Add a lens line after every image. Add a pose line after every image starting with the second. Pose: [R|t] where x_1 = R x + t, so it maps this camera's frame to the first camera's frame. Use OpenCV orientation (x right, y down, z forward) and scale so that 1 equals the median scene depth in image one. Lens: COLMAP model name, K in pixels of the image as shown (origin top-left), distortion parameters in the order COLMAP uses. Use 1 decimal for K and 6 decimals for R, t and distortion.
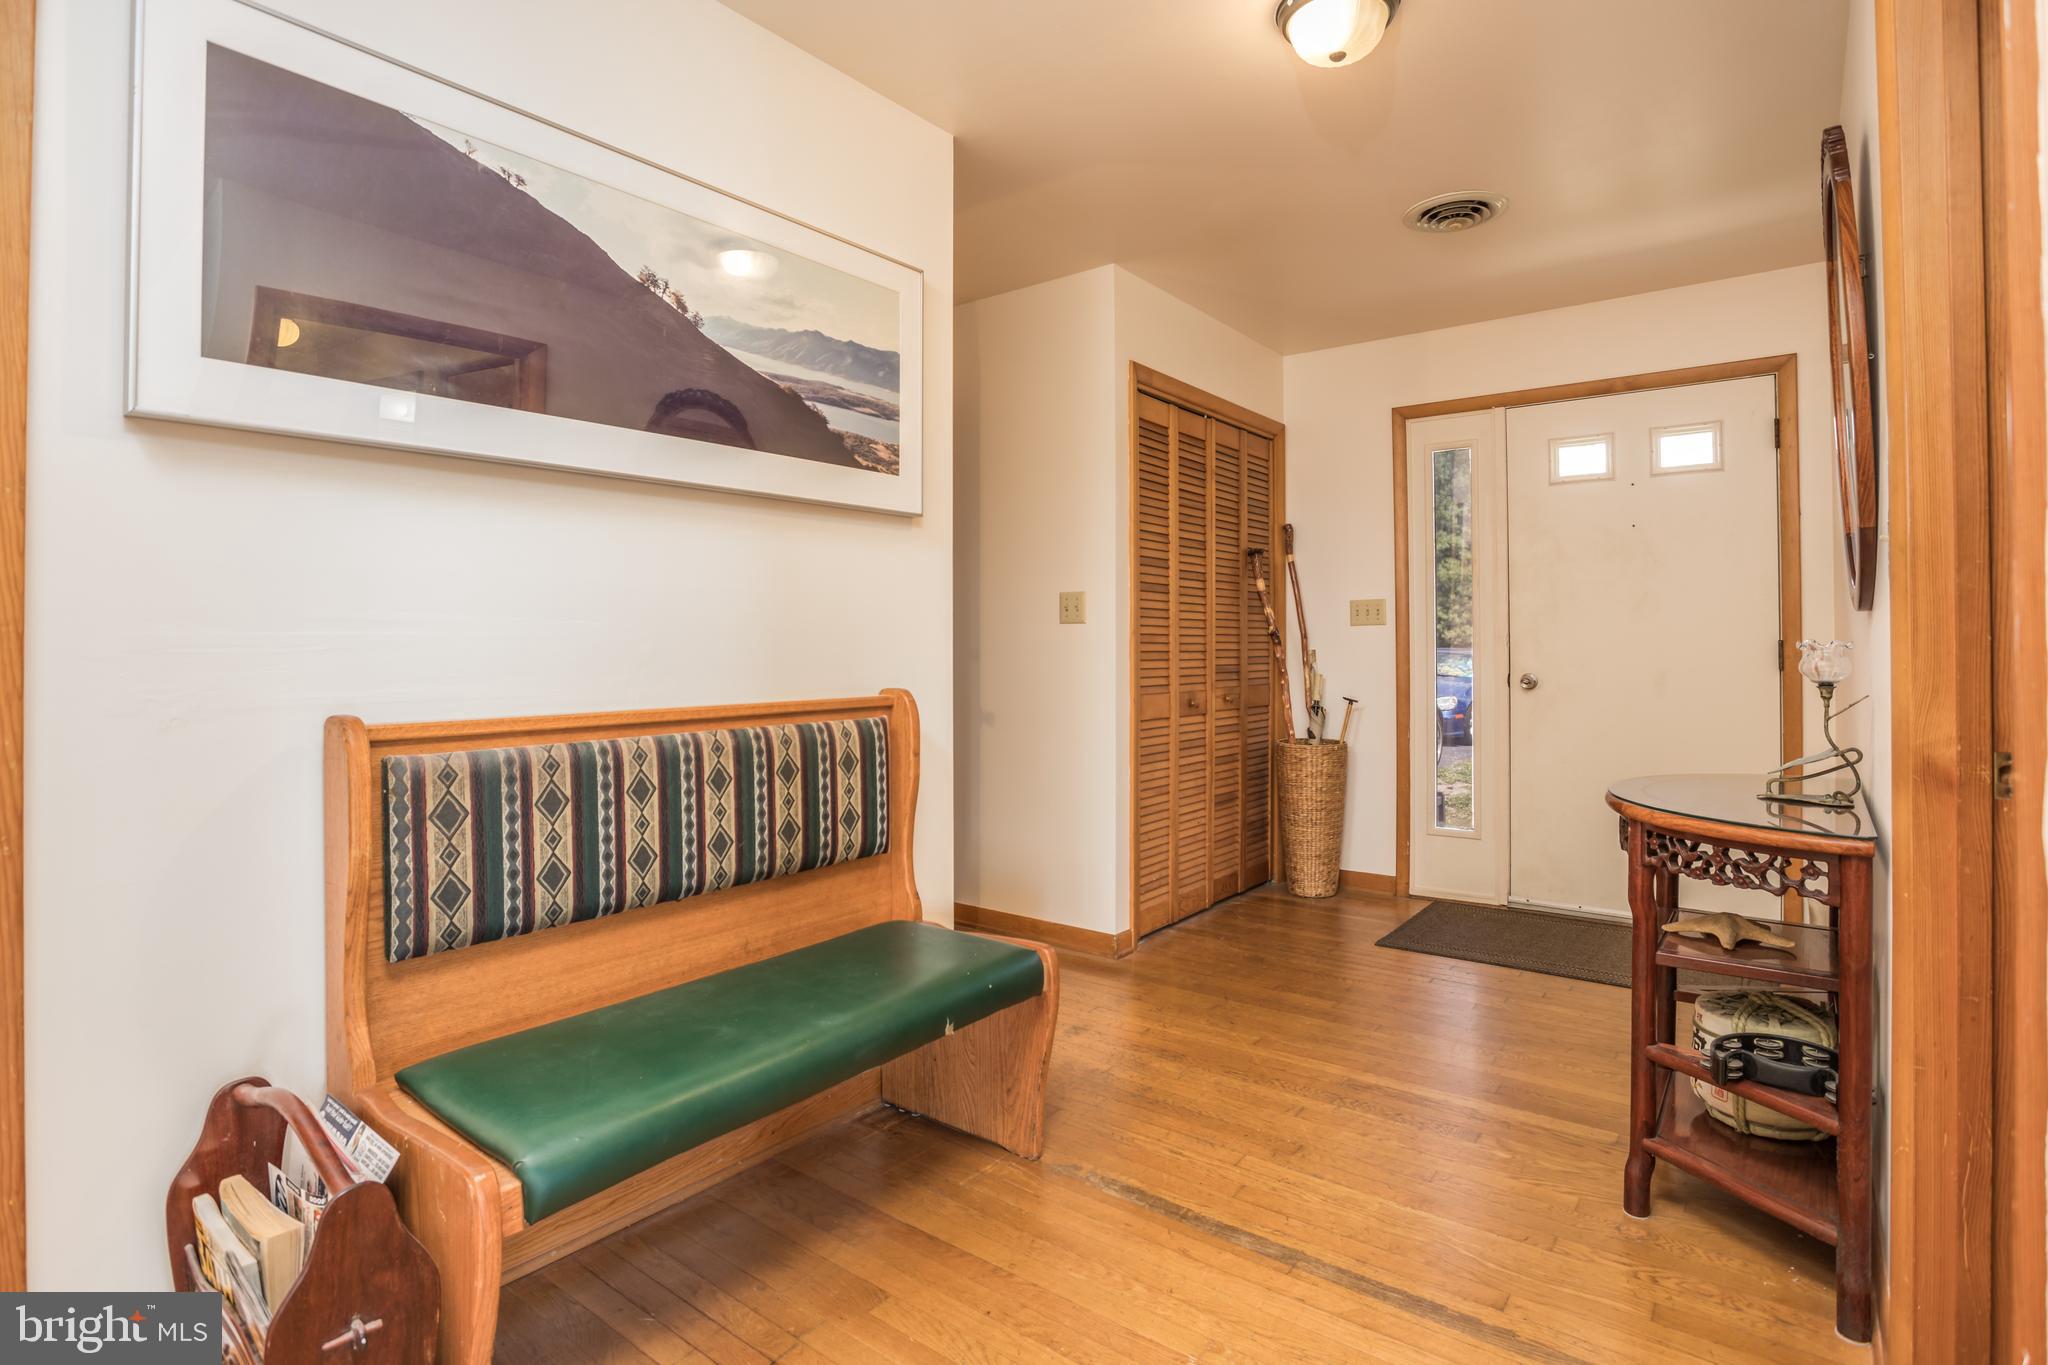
lens RADIAL K [[1025.3, 0, 1017.2], [0, 1025.3, 635.2], [0, 0, 1]] dist [-0.070001, 0.029073]
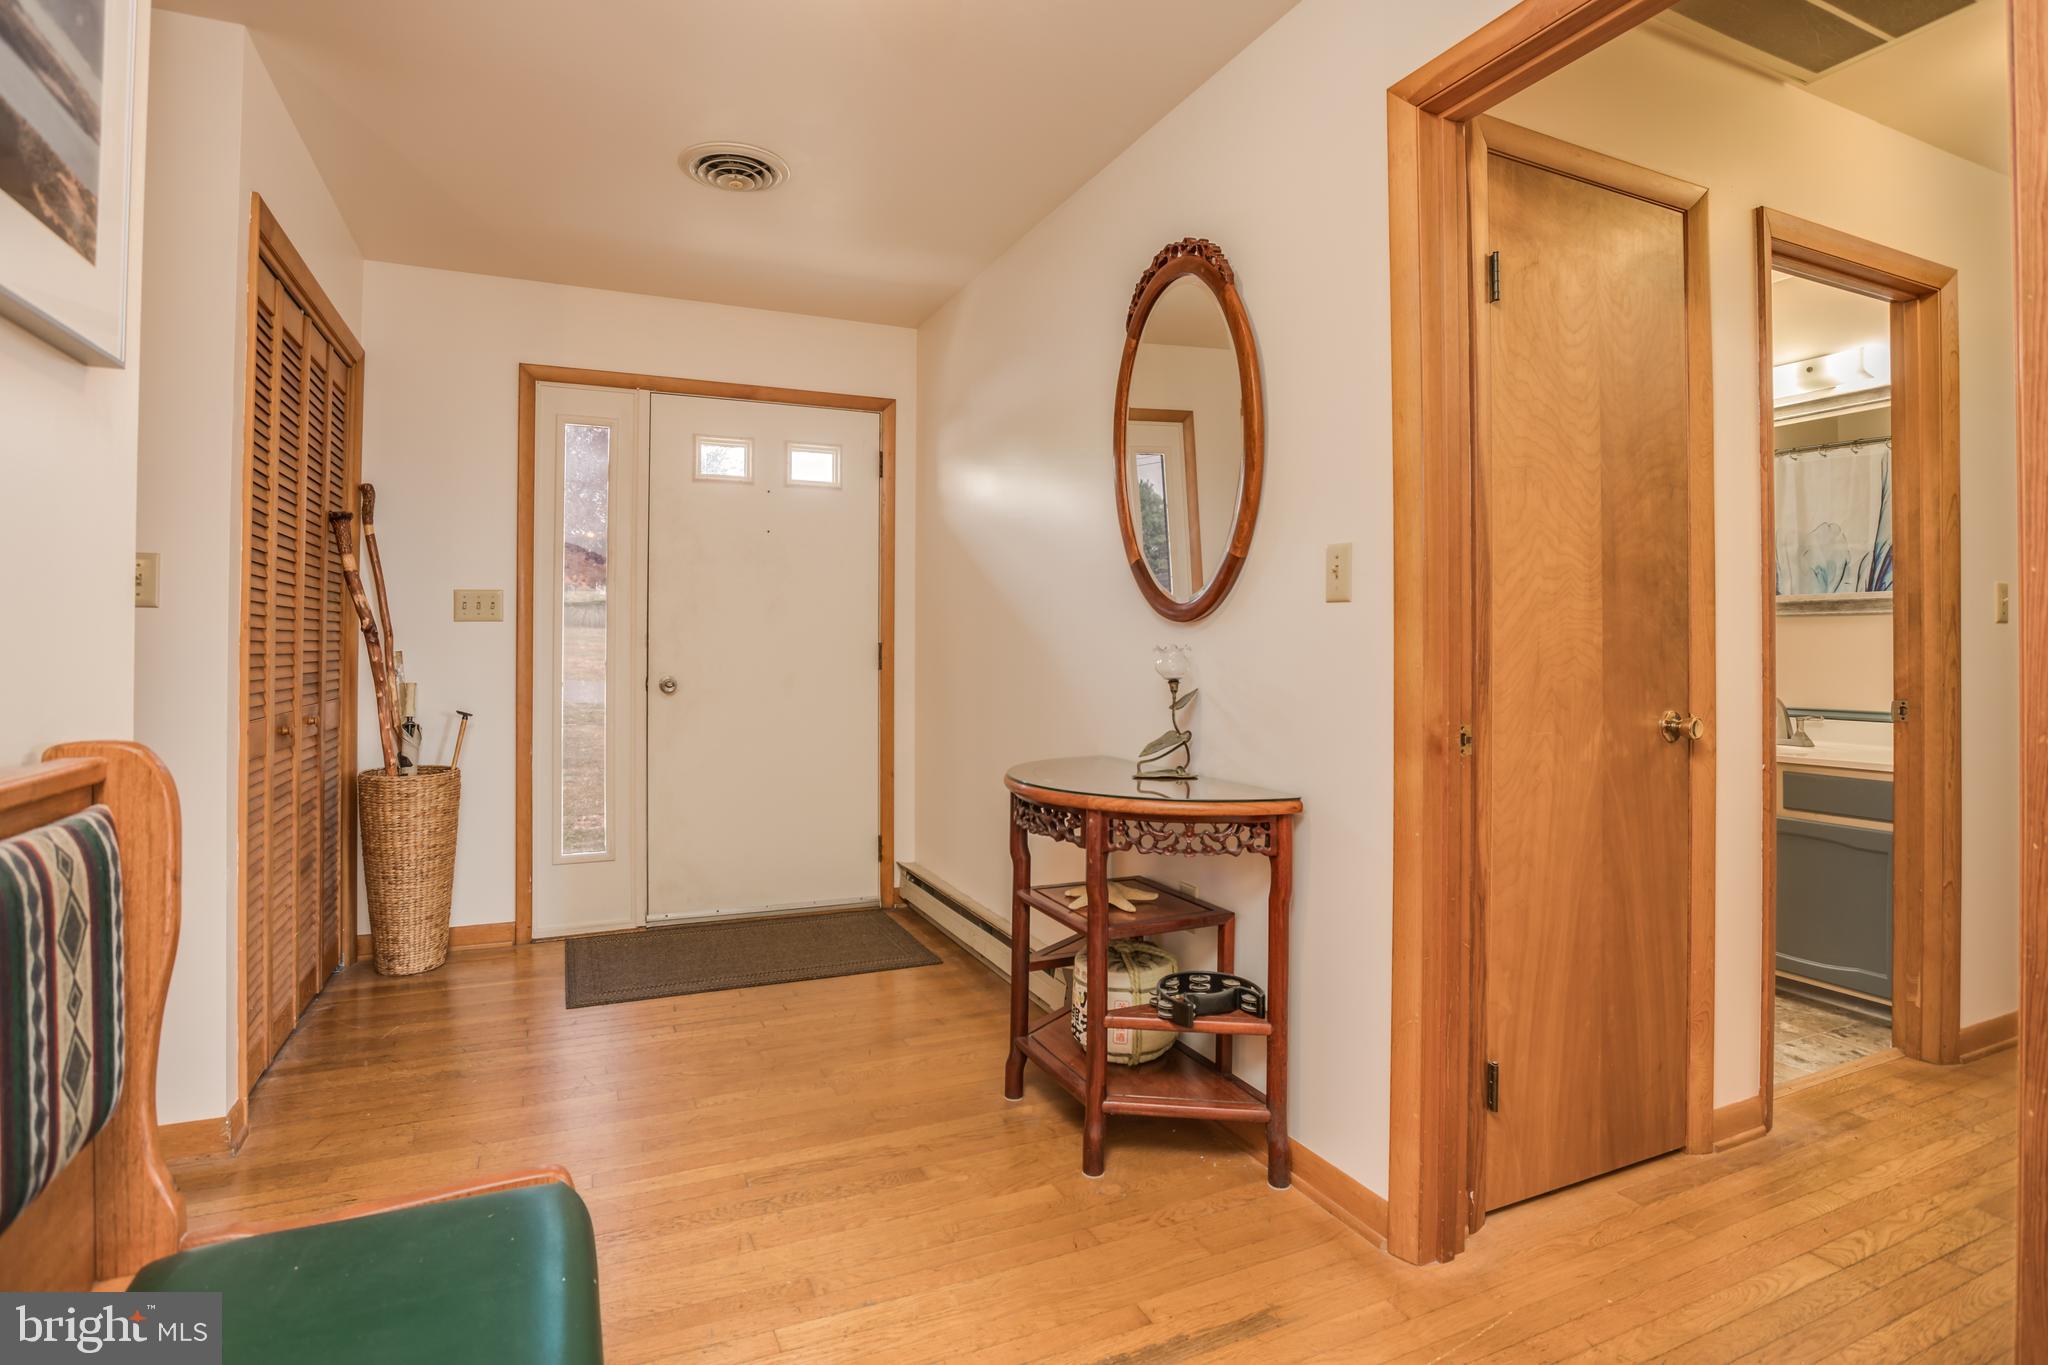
lens RADIAL K [[1025.3, 0, 1017.2], [0, 1025.3, 635.2], [0, 0, 1]] dist [-0.070001, 0.029073]
pose [[0.463879, 0.012631, 0.885809, -0.176738], [-0.011754, 0.999898, -0.008102, 0.002862], [-0.885821, -0.006653, 0.463980, 0.253837]]
